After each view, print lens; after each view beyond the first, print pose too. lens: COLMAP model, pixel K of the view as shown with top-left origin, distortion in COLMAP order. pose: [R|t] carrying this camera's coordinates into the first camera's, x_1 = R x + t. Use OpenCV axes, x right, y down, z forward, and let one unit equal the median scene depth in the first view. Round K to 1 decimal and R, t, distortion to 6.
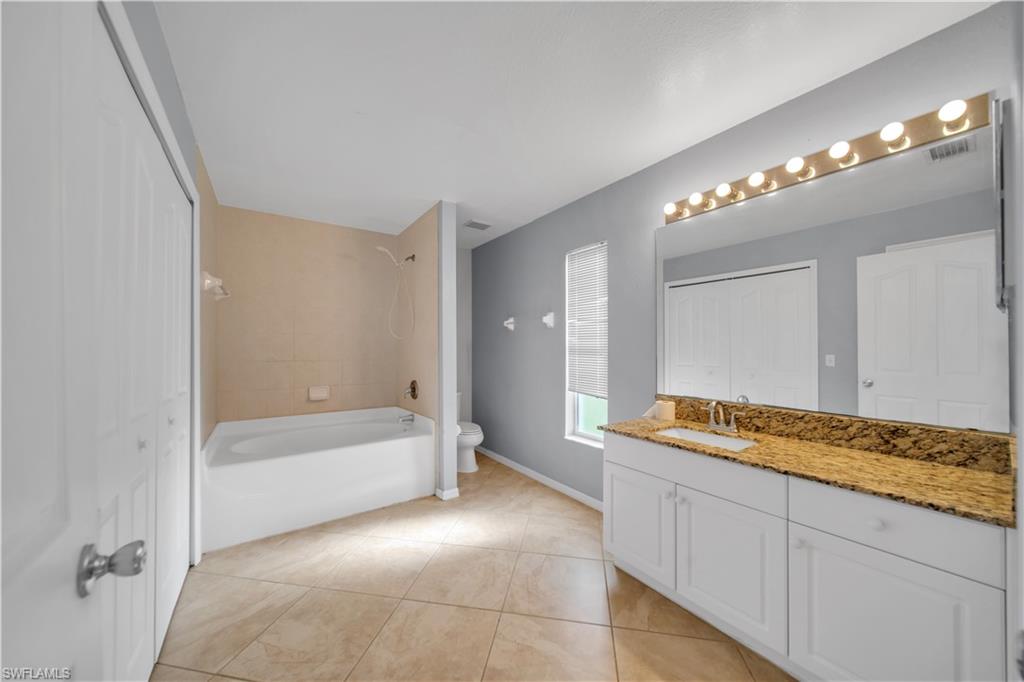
lens RADIAL K [[353.3, 0, 514.2], [0, 353.3, 344.1], [0, 0, 1]] dist [0.004479, -0.000176]
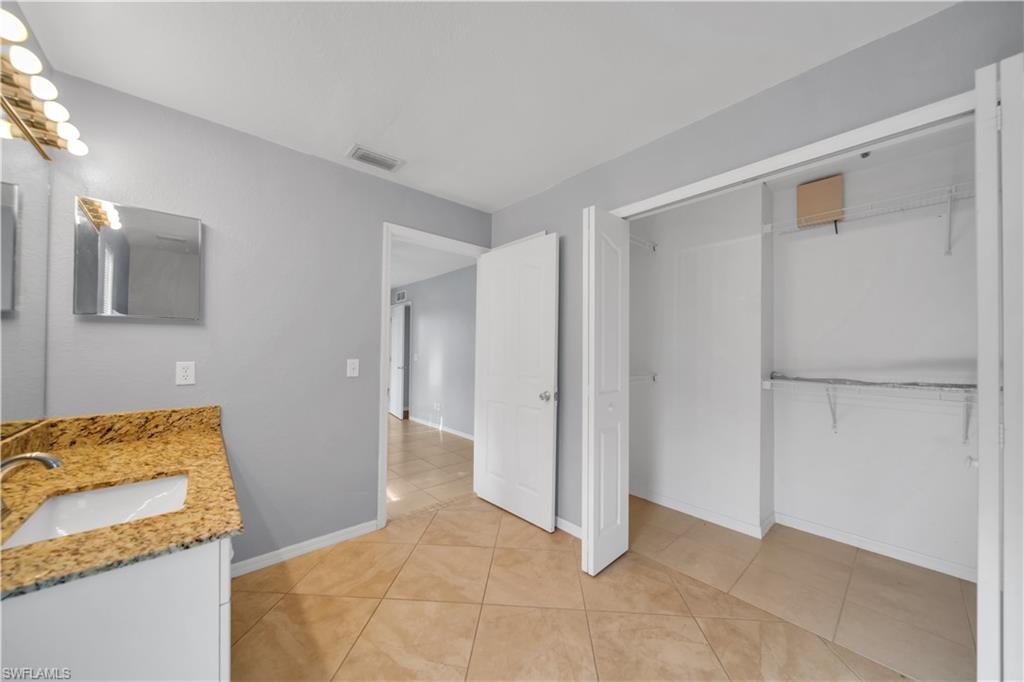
lens RADIAL K [[353.3, 0, 516.3], [0, 353.3, 344.4], [0, 0, 1]] dist [0.004479, -0.000176]
pose [[-0.994480, -0.003722, -0.104860, -0.084148], [-0.001995, 0.999861, -0.016569, 0.006012], [0.104907, -0.016268, -0.994349, 1.993593]]
